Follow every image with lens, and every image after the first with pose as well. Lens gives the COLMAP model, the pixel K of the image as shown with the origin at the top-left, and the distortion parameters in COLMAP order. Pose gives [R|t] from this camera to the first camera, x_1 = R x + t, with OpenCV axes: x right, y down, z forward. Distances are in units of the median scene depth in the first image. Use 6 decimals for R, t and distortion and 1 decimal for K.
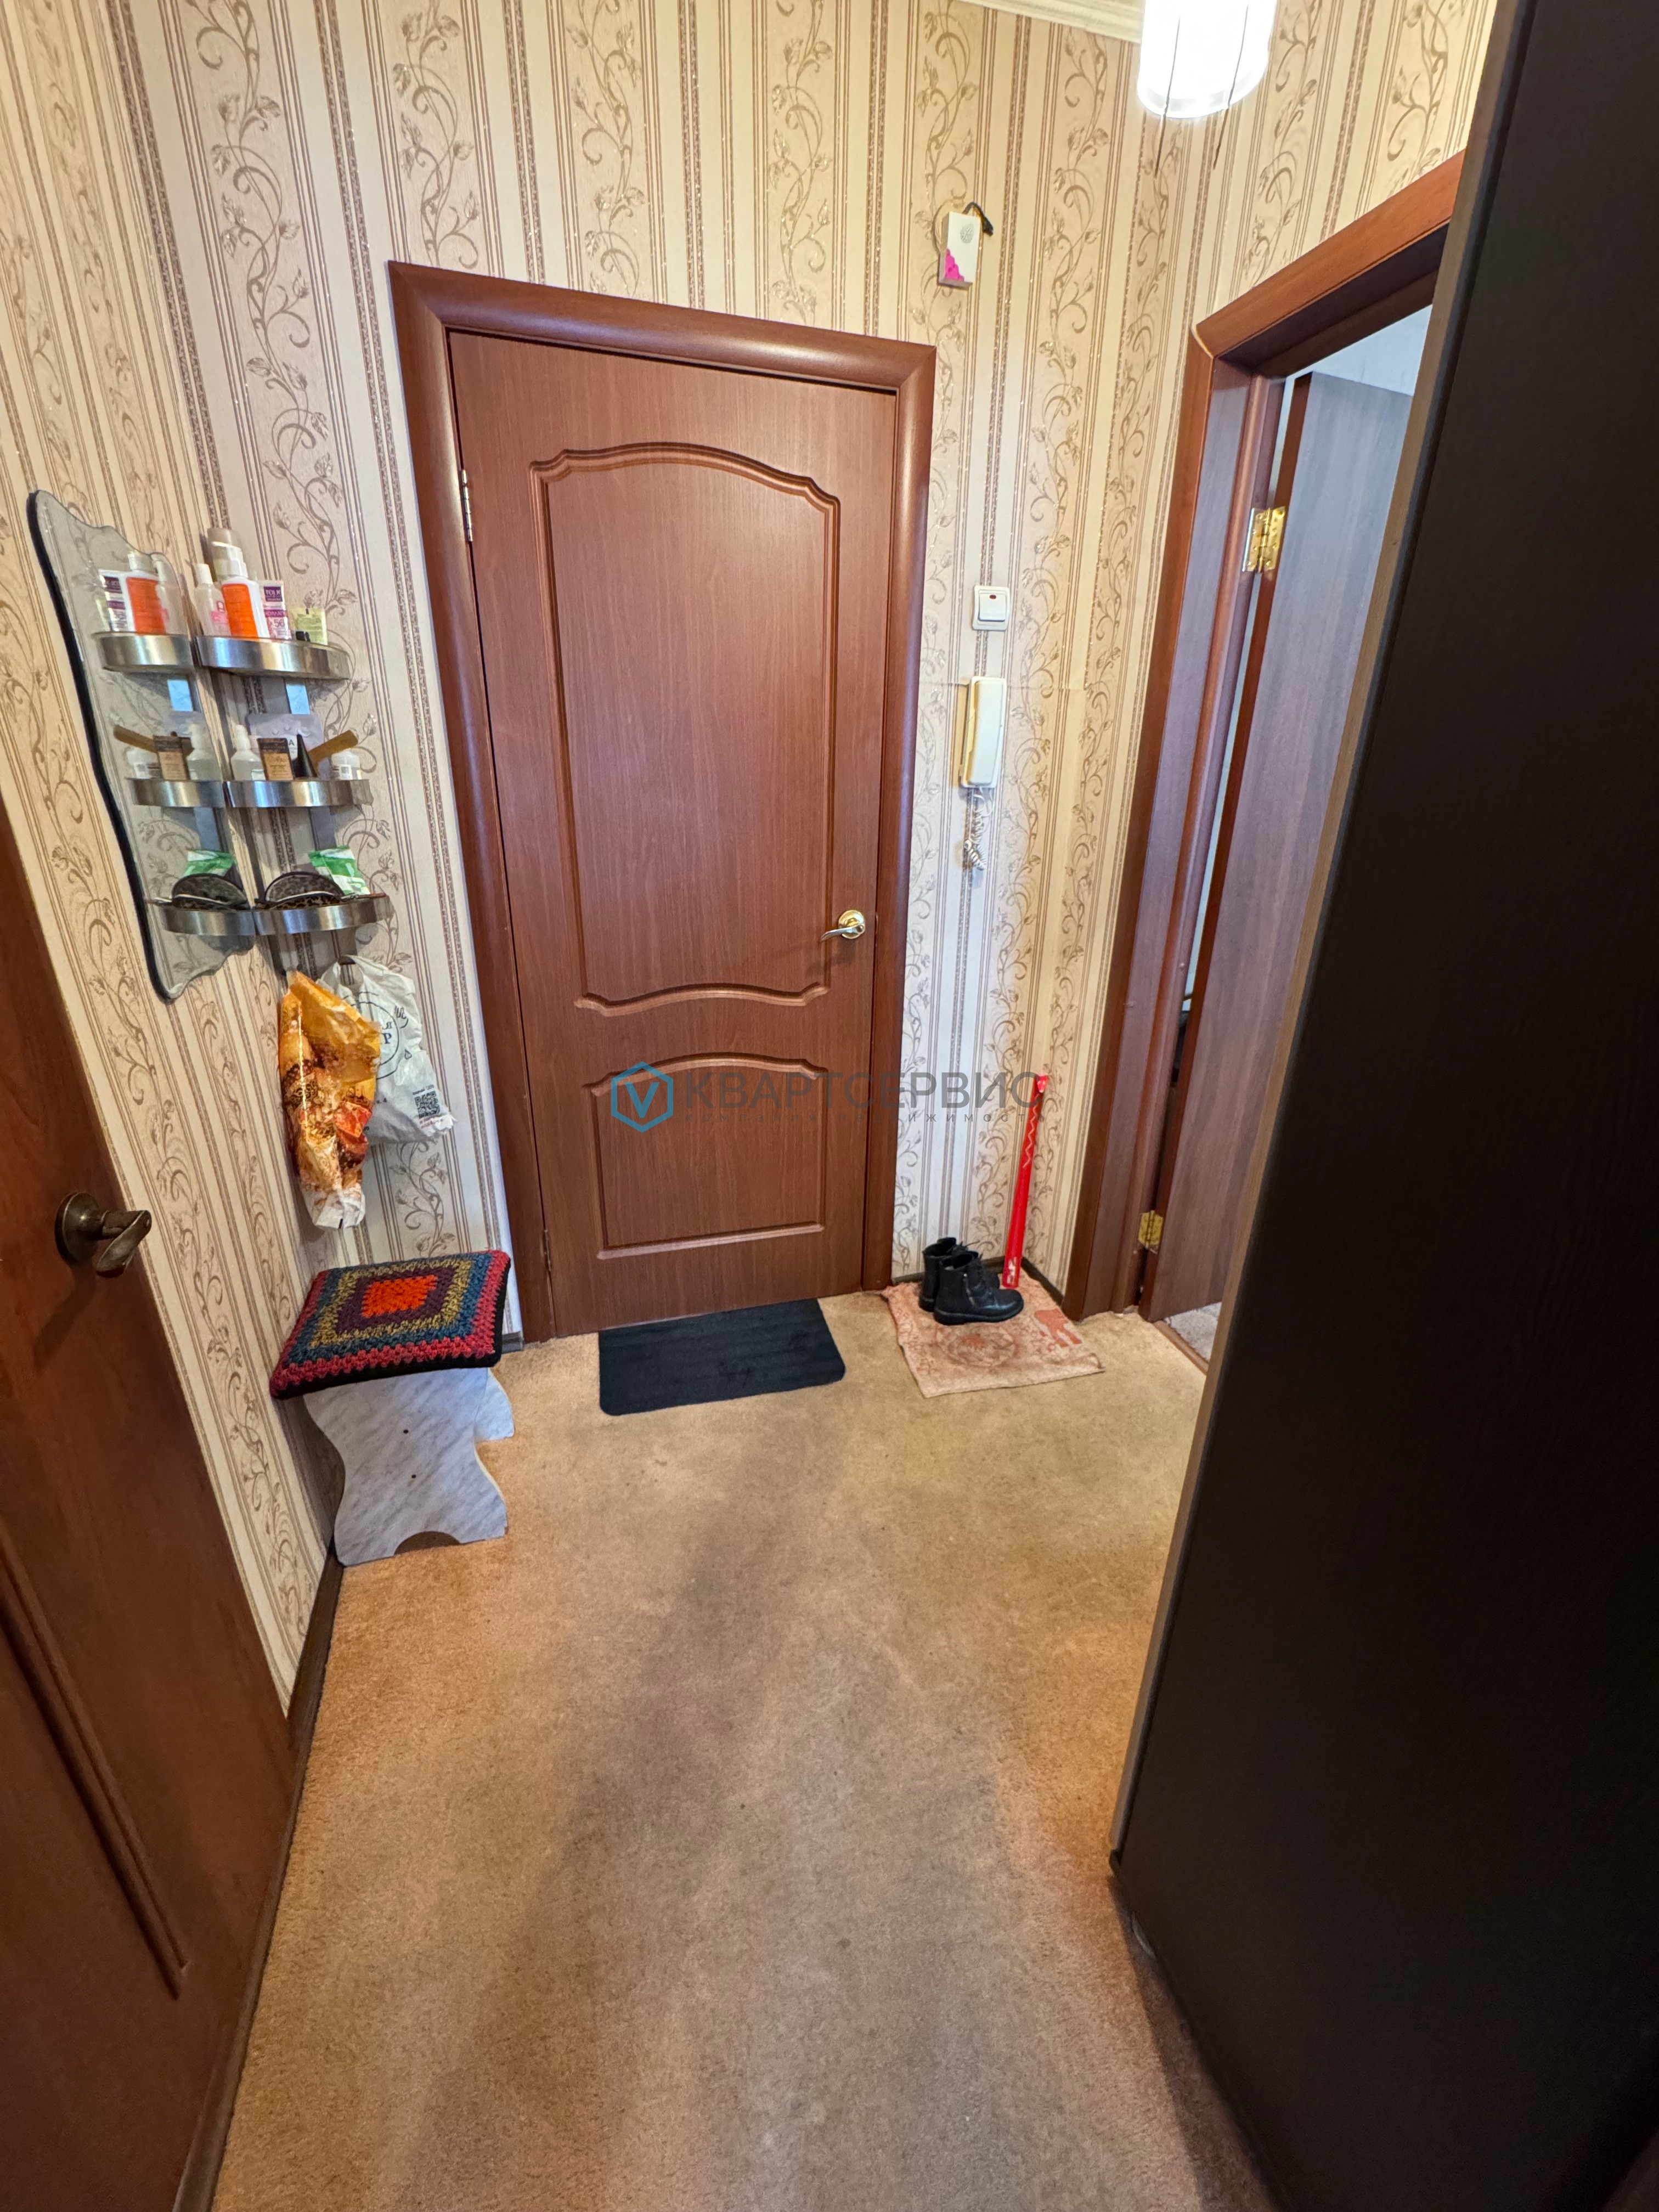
lens RADIAL K [[884.1, 0, 823.9], [0, 884.1, 1107.0], [0, 0, 1]] dist [-0.005554, 0.000848]
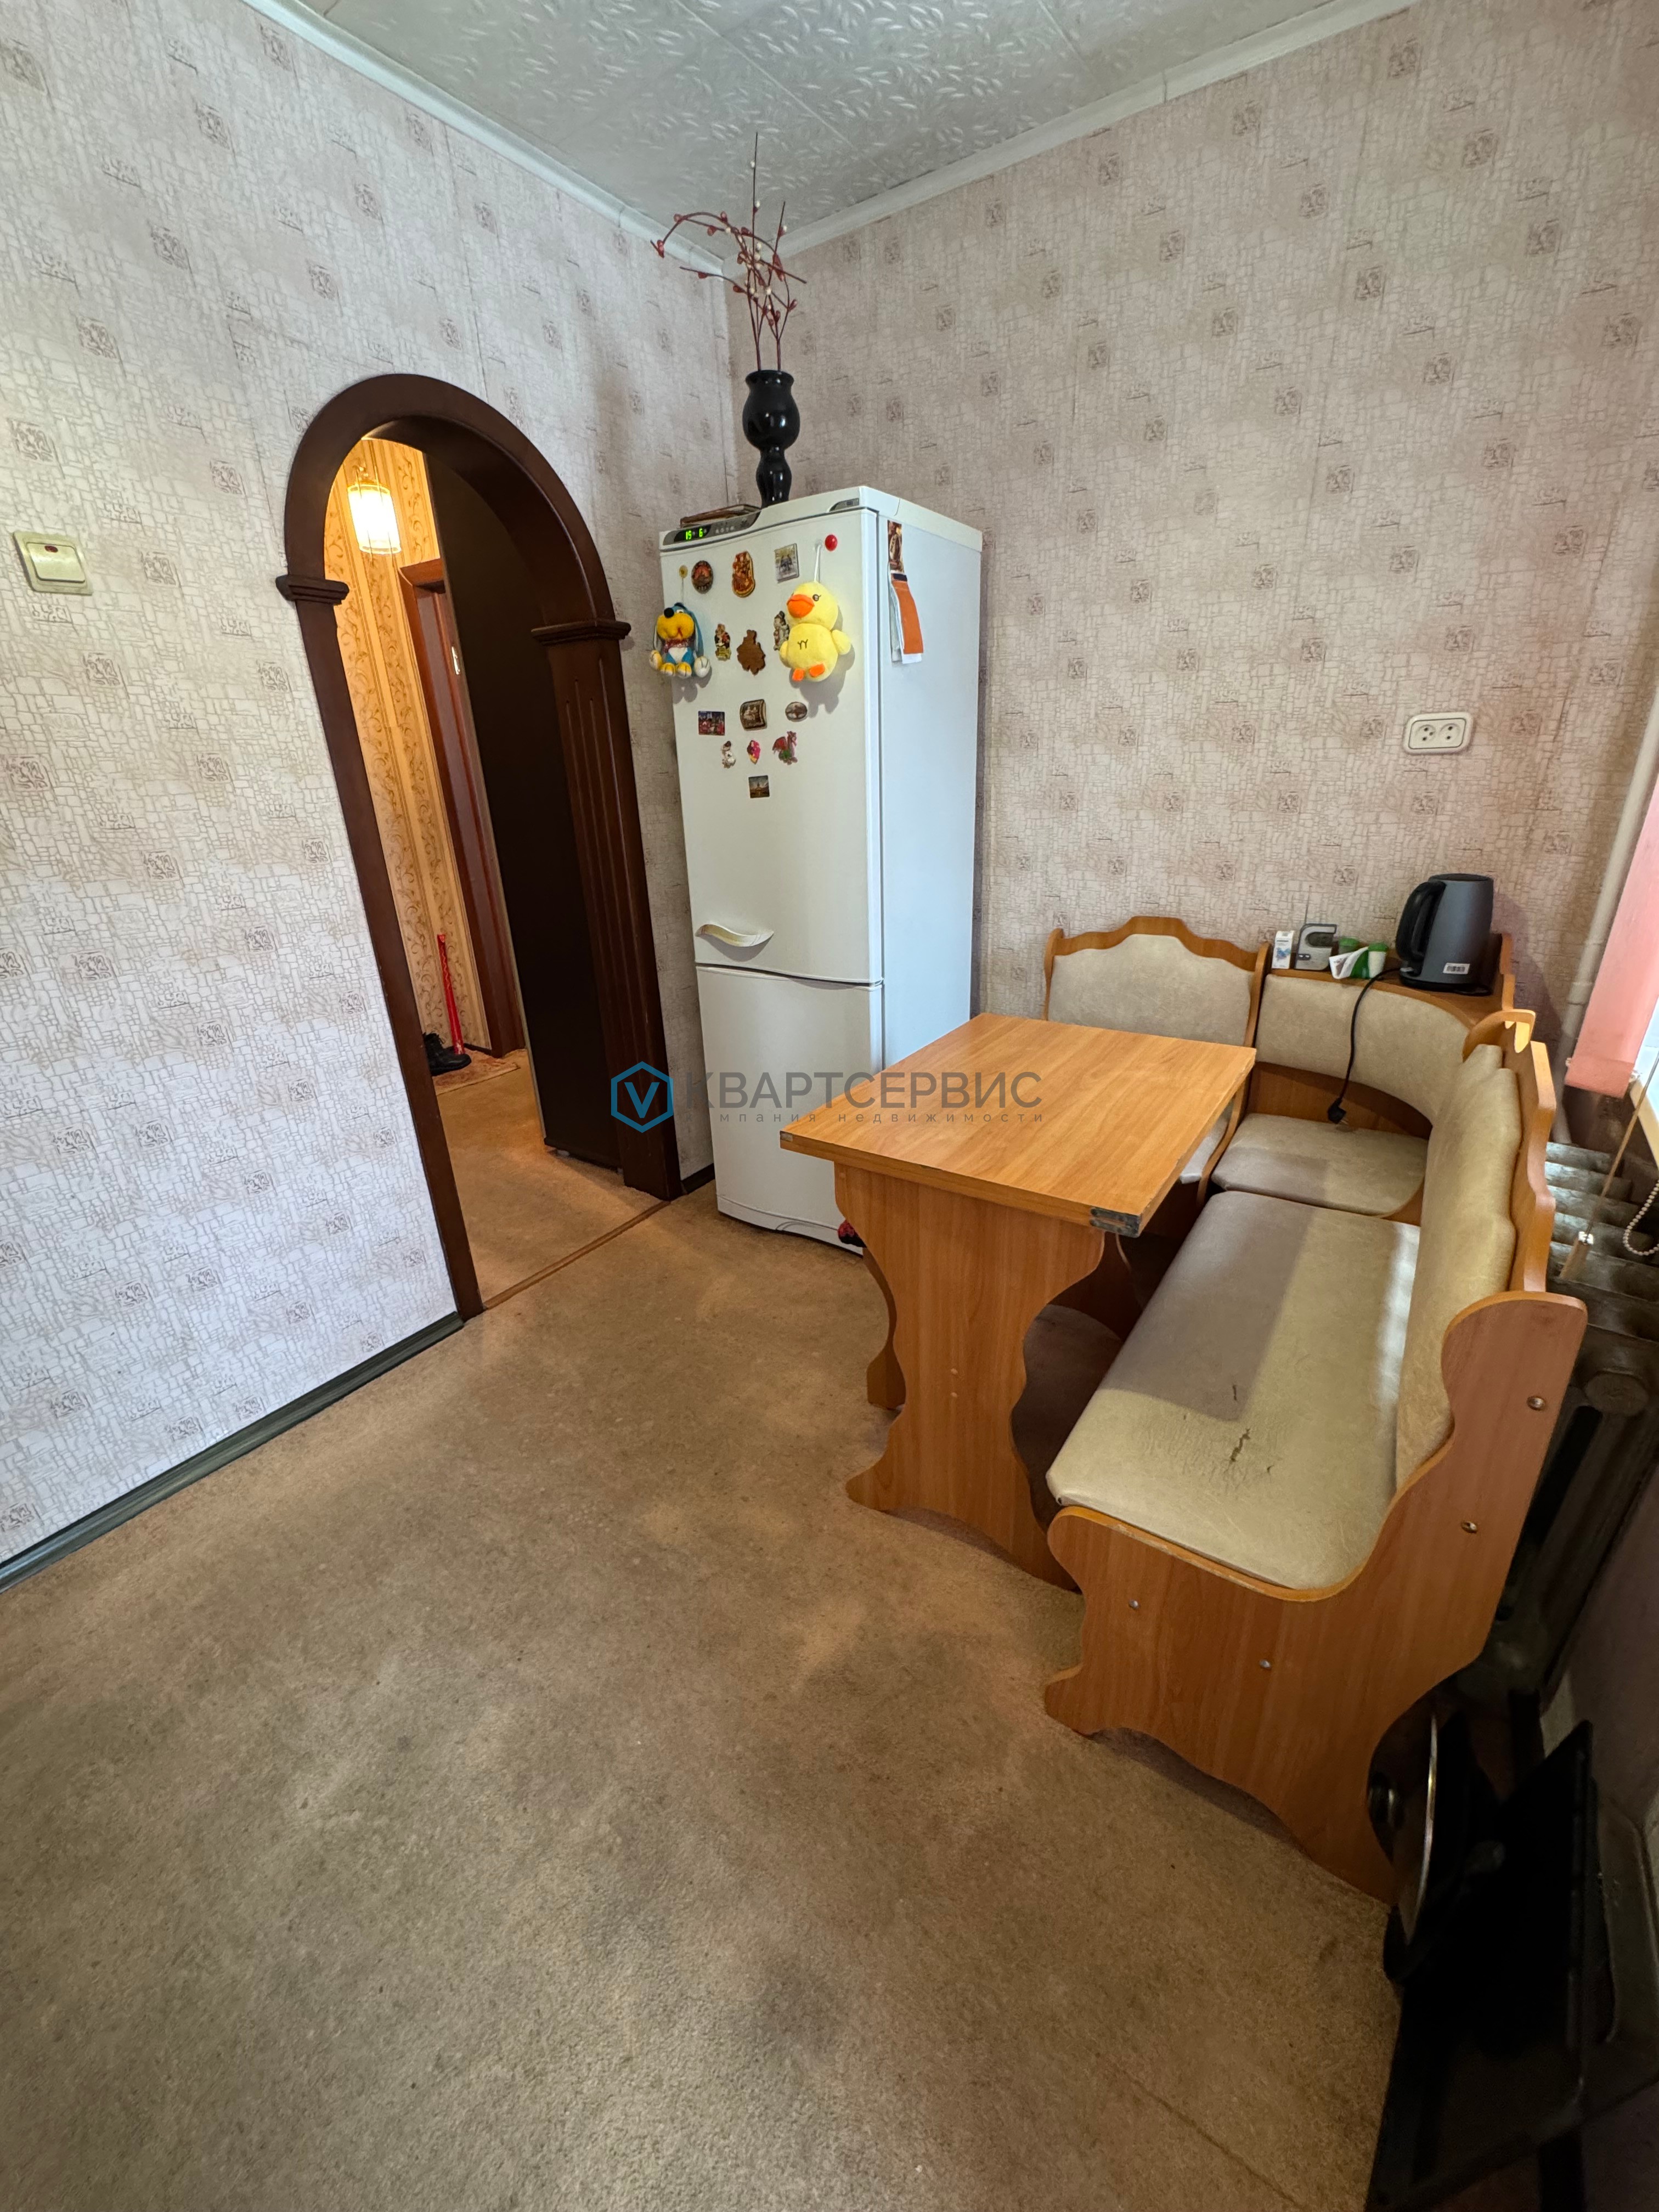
lens RADIAL K [[884.1, 0, 832.0], [0, 884.1, 1114.0], [0, 0, 1]] dist [-0.005554, 0.000848]
pose [[0.771519, -0.282734, 0.569930, -0.289817], [0.277628, 0.955651, 0.098257, 0.382611], [-0.572434, 0.082422, 0.815797, -0.973518]]
